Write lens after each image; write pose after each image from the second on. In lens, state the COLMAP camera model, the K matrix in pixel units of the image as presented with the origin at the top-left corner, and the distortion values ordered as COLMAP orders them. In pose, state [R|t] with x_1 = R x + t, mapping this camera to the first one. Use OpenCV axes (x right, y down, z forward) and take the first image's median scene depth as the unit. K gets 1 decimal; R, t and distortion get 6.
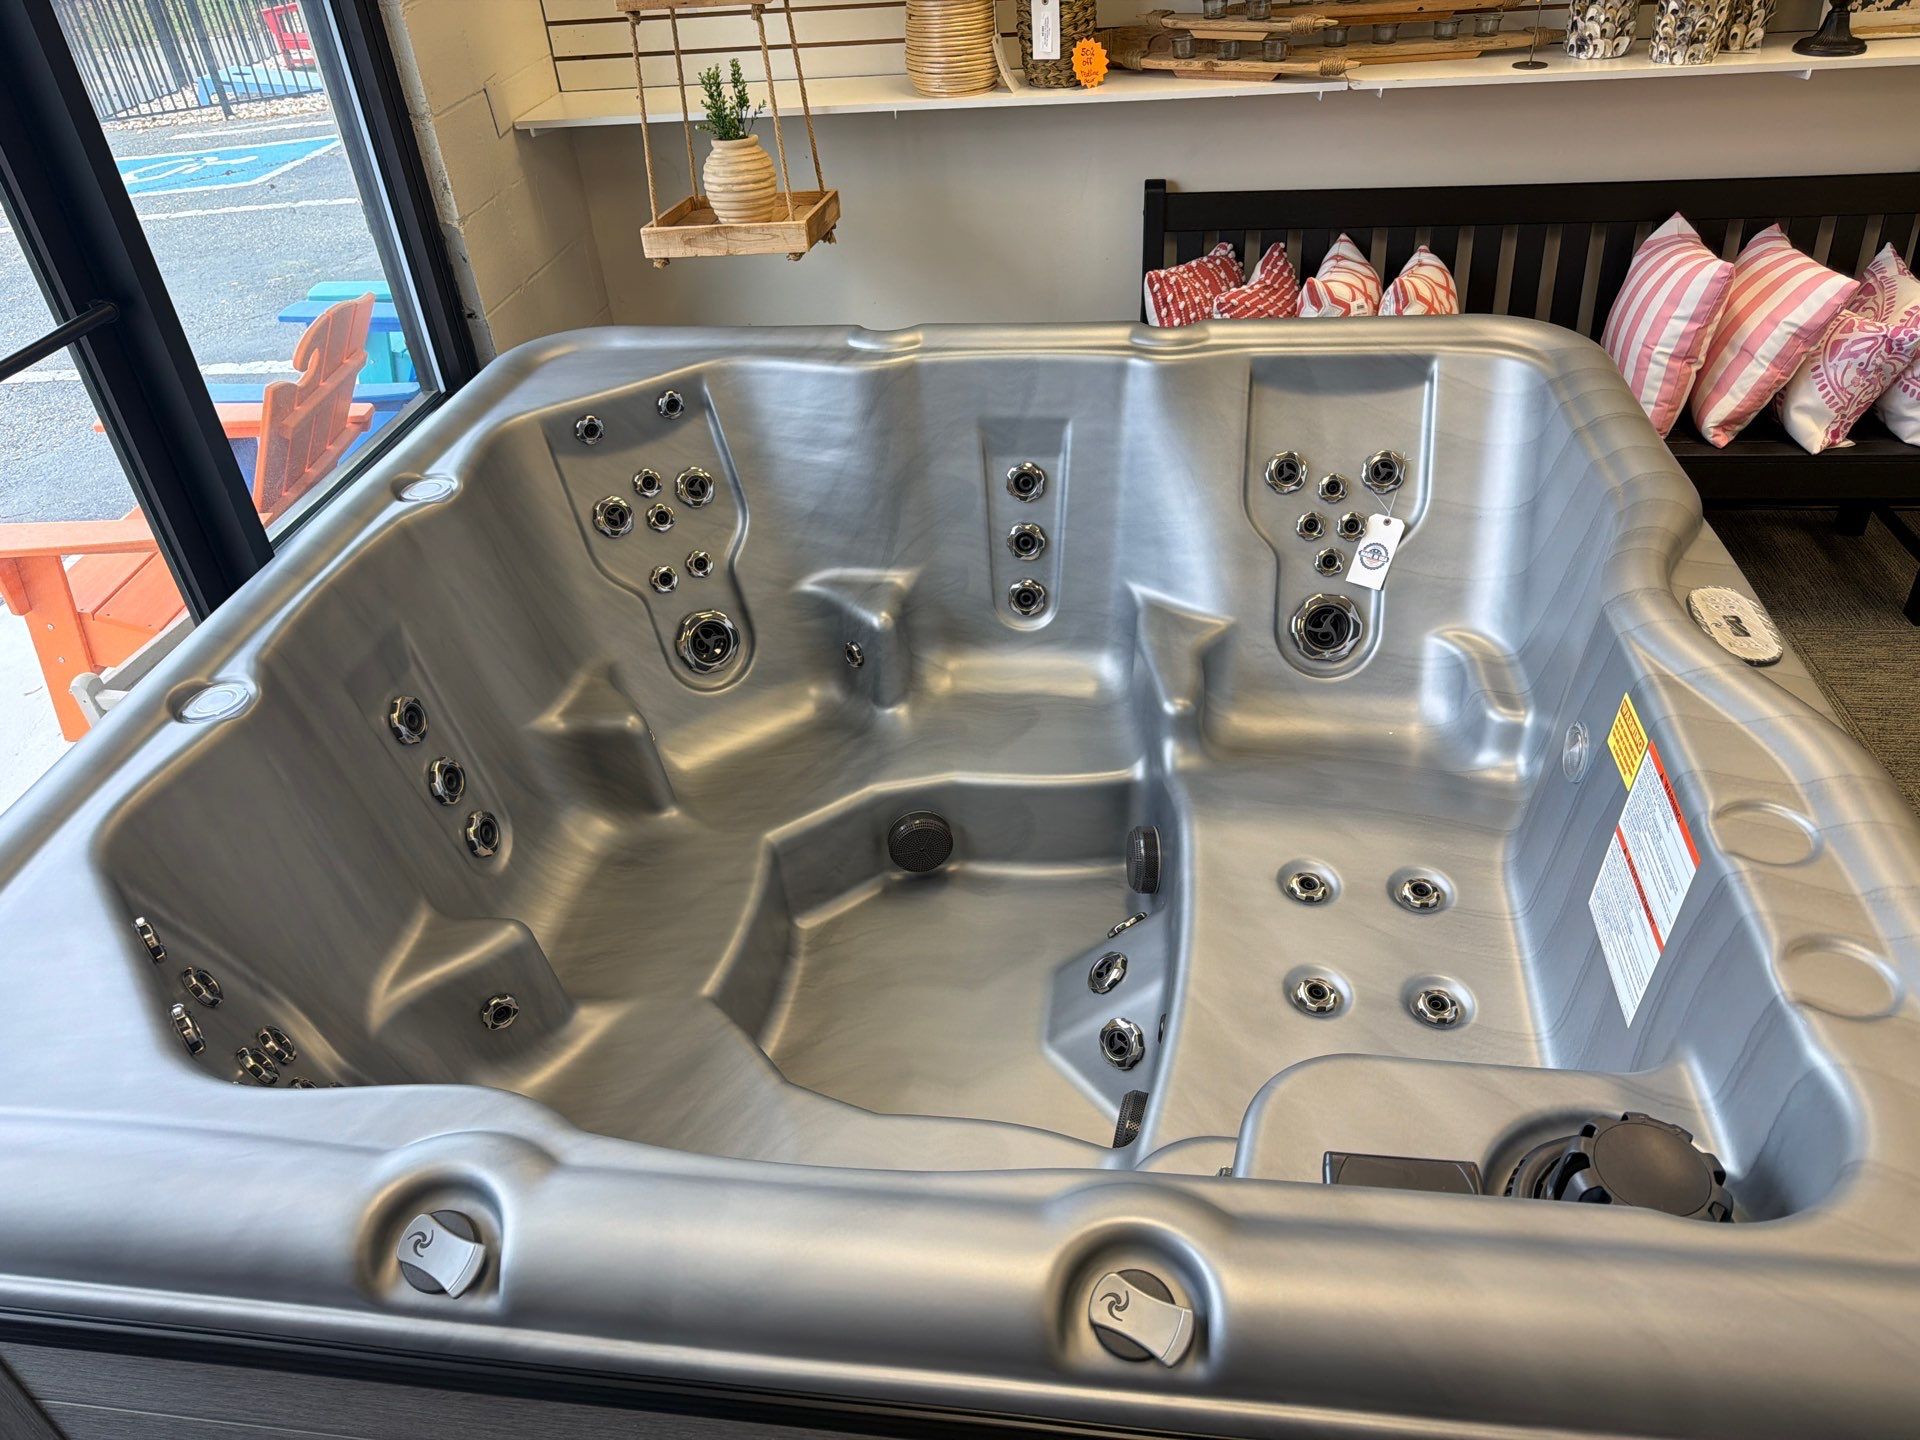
lens RADIAL K [[1367.8, 0, 916.5], [0, 1367.8, 746.8], [0, 0, 1]] dist [0.007922, -0.015260]
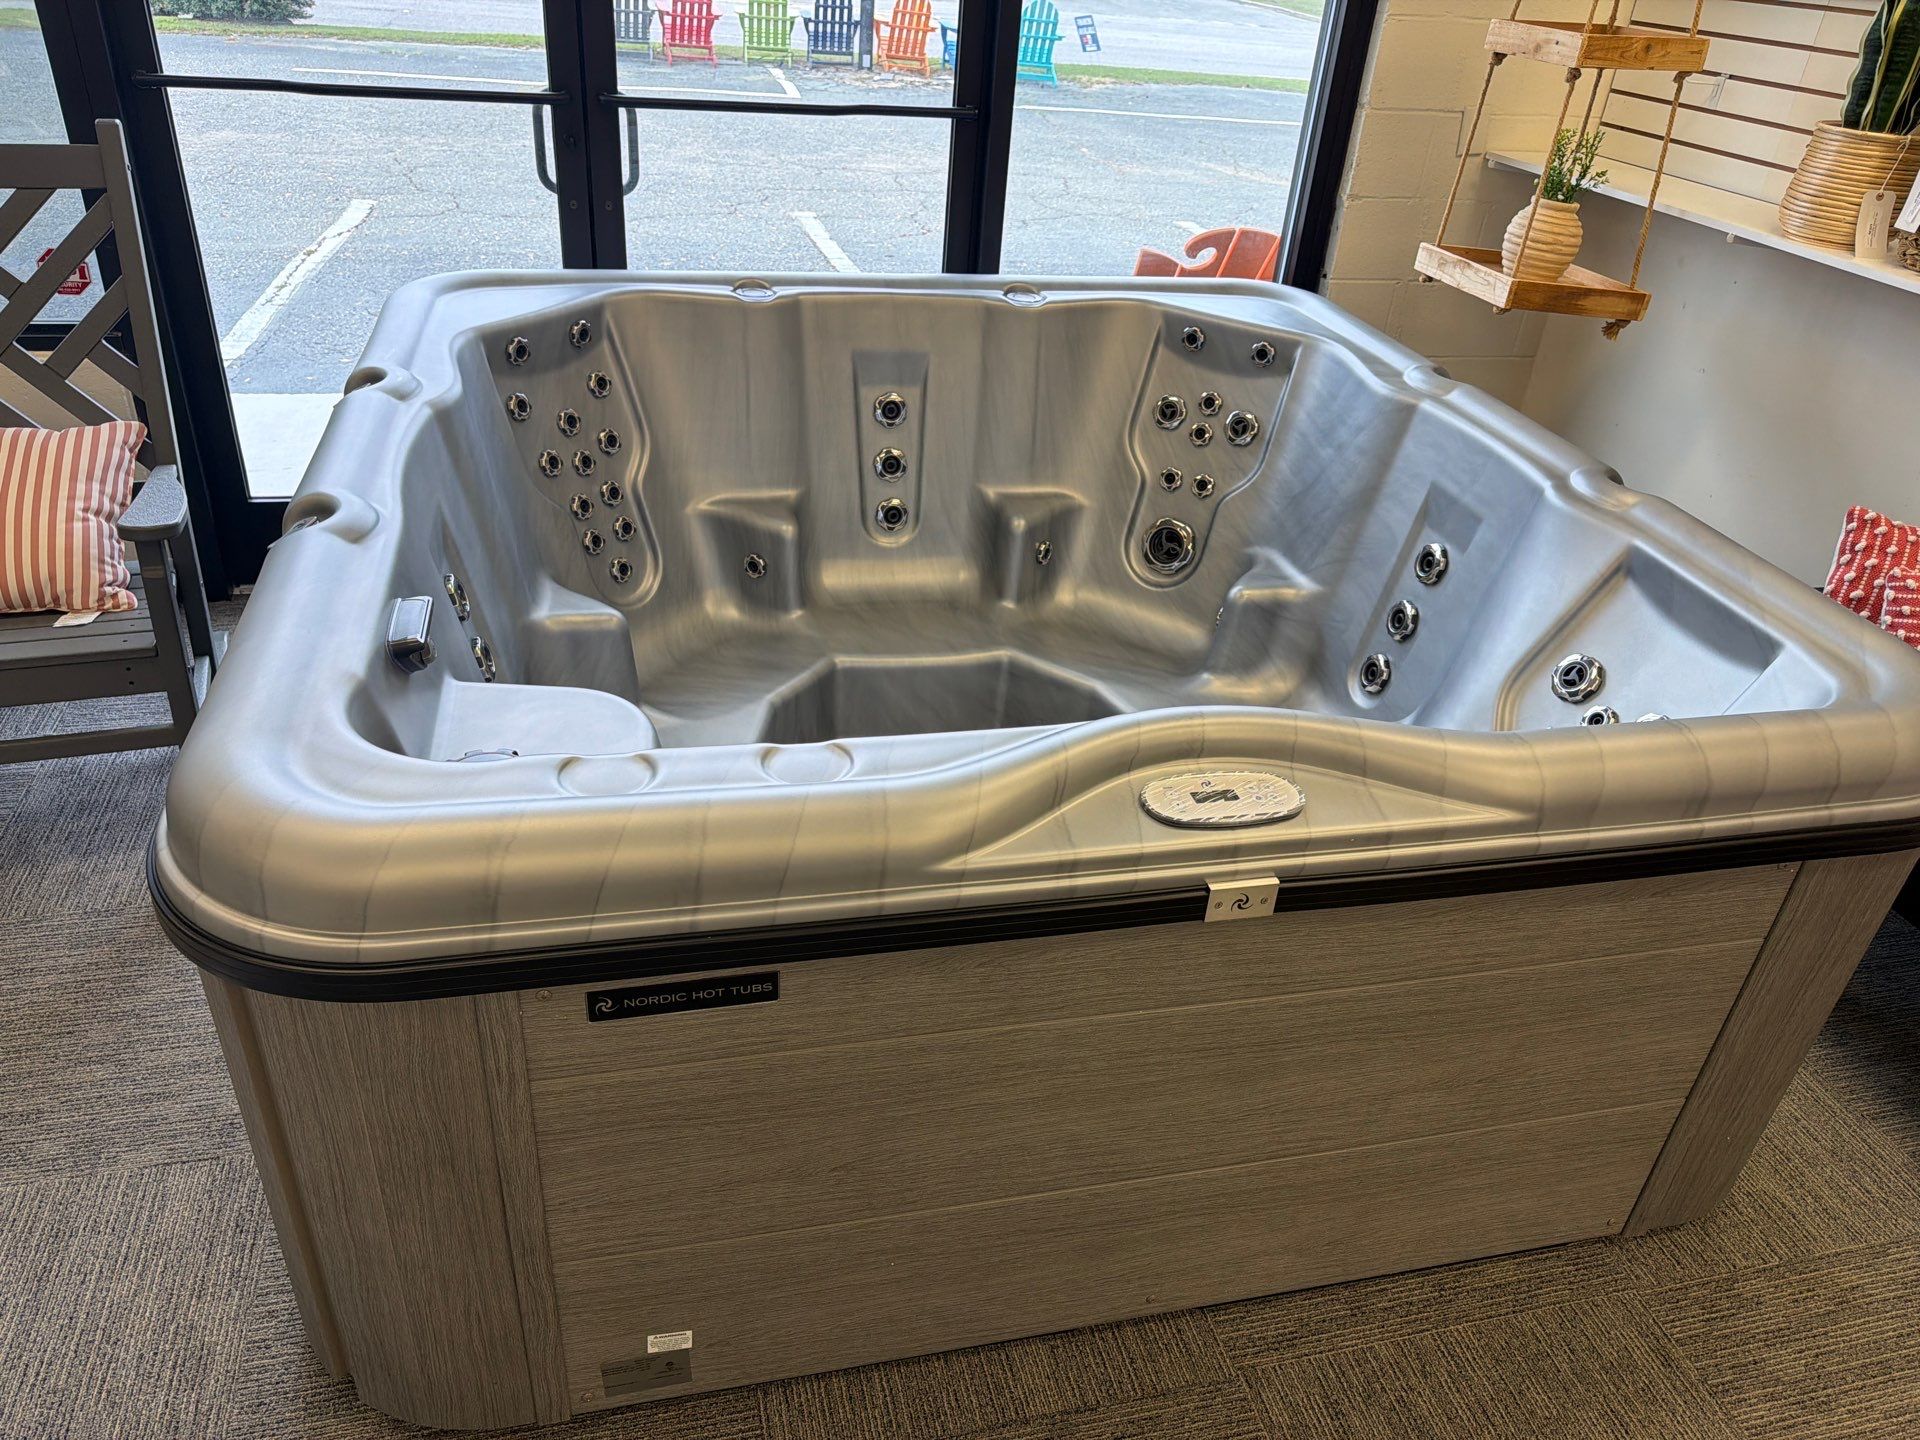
lens RADIAL K [[1367.8, 0, 940.5], [0, 1367.8, 740.3], [0, 0, 1]] dist [0.007922, -0.015260]
pose [[0.359567, 0.566960, -0.741126, 0.695281], [-0.623993, 0.736631, 0.260783, -0.130884], [0.693790, 0.368689, 0.618647, 0.204498]]
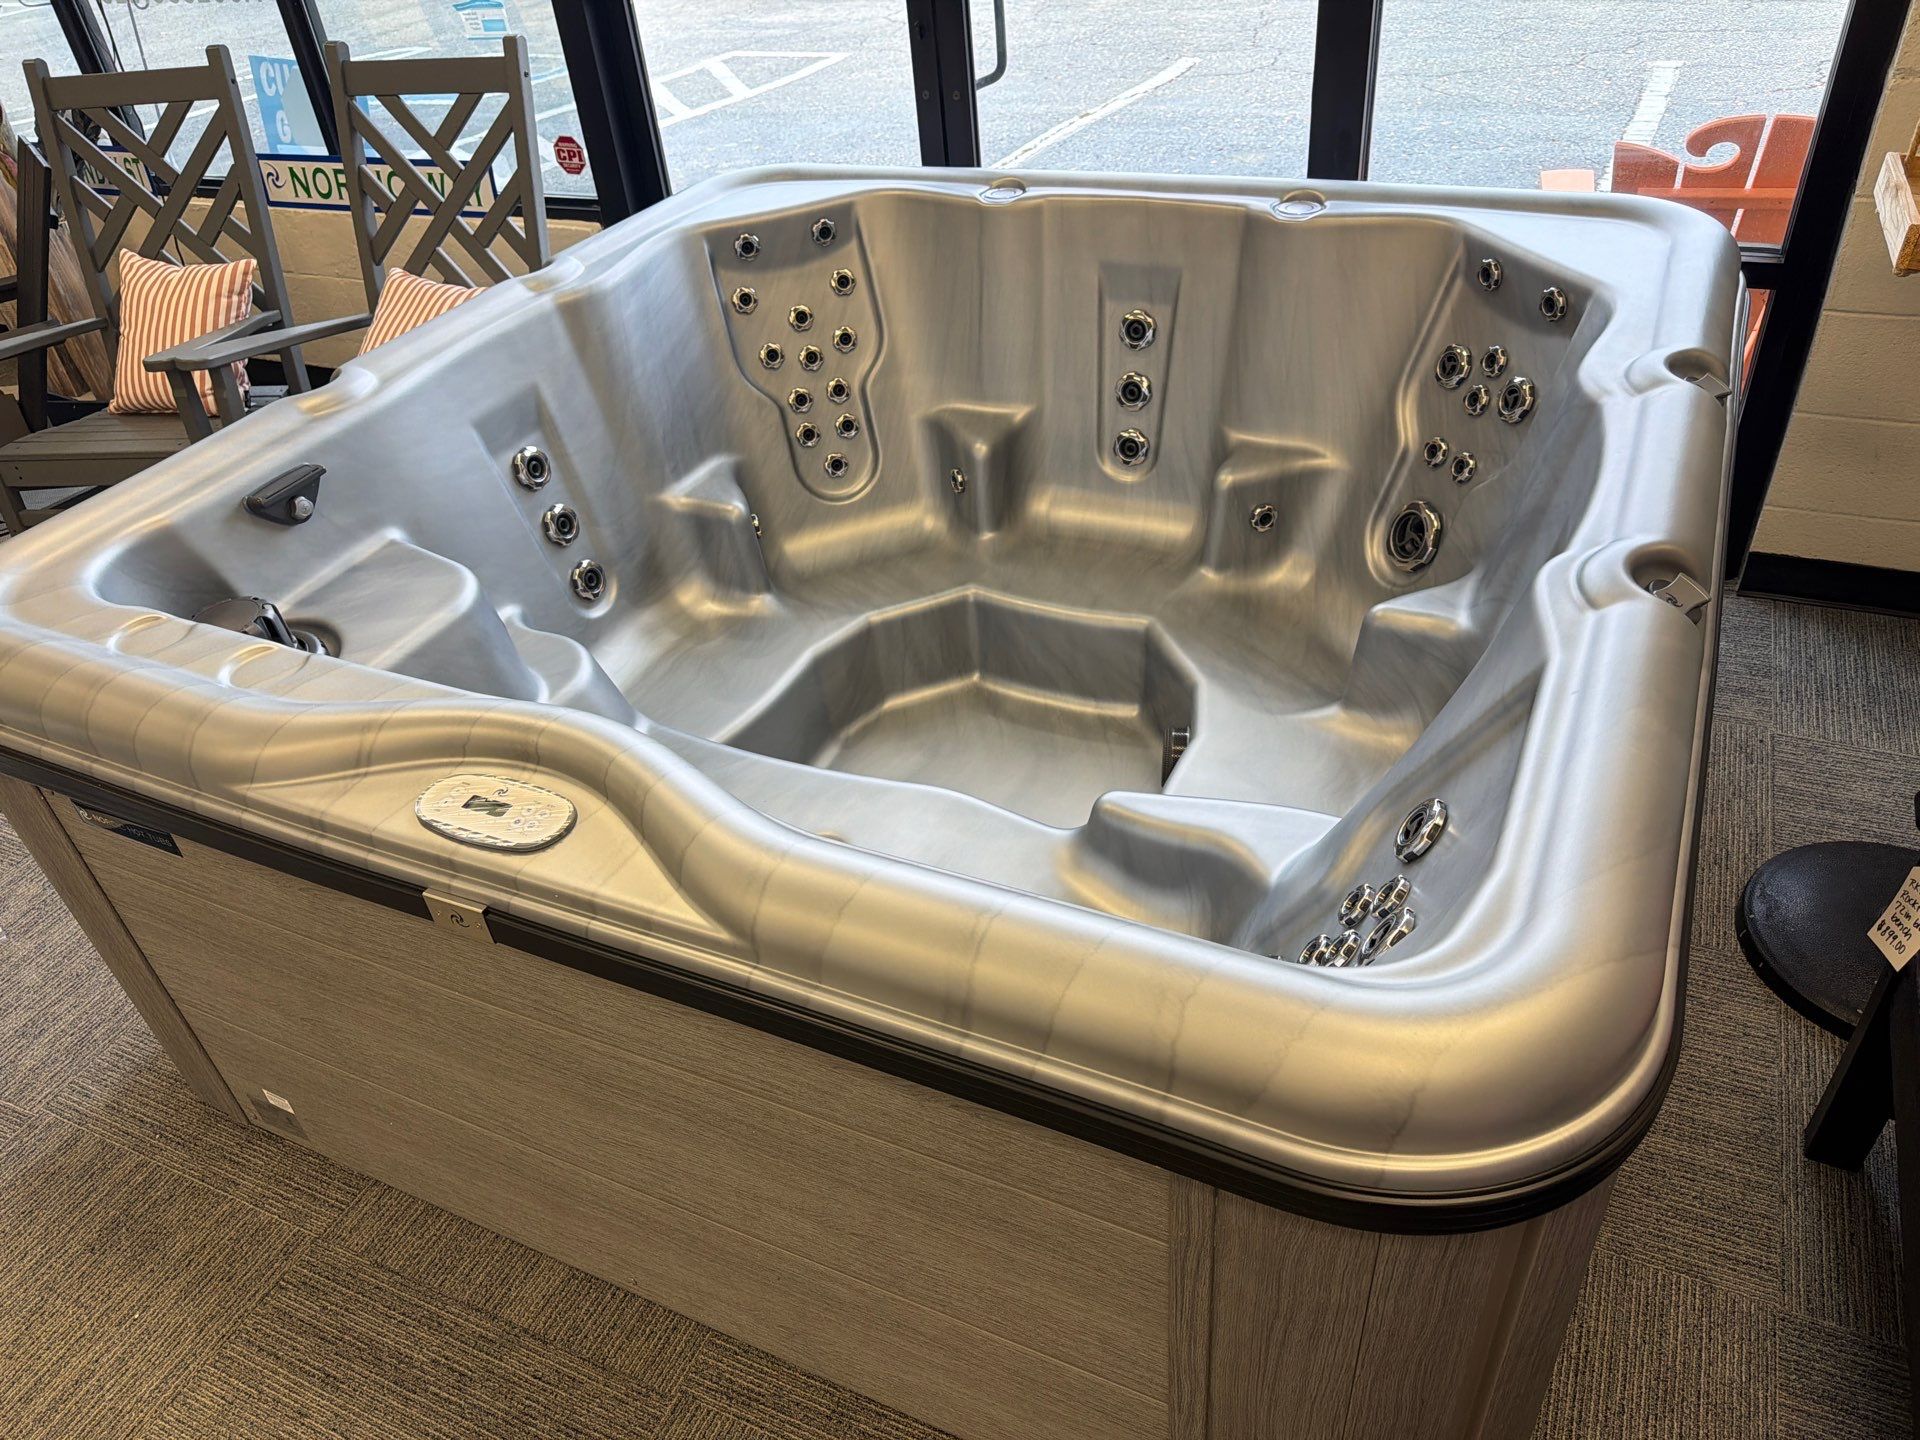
lens RADIAL K [[1367.8, 0, 955.3], [0, 1367.8, 747.4], [0, 0, 1]] dist [0.007922, -0.015260]
pose [[-0.283694, 0.652878, -0.702330, 0.647470], [-0.478868, 0.538098, 0.693640, -0.474452], [0.830785, 0.533105, 0.159988, 0.646942]]
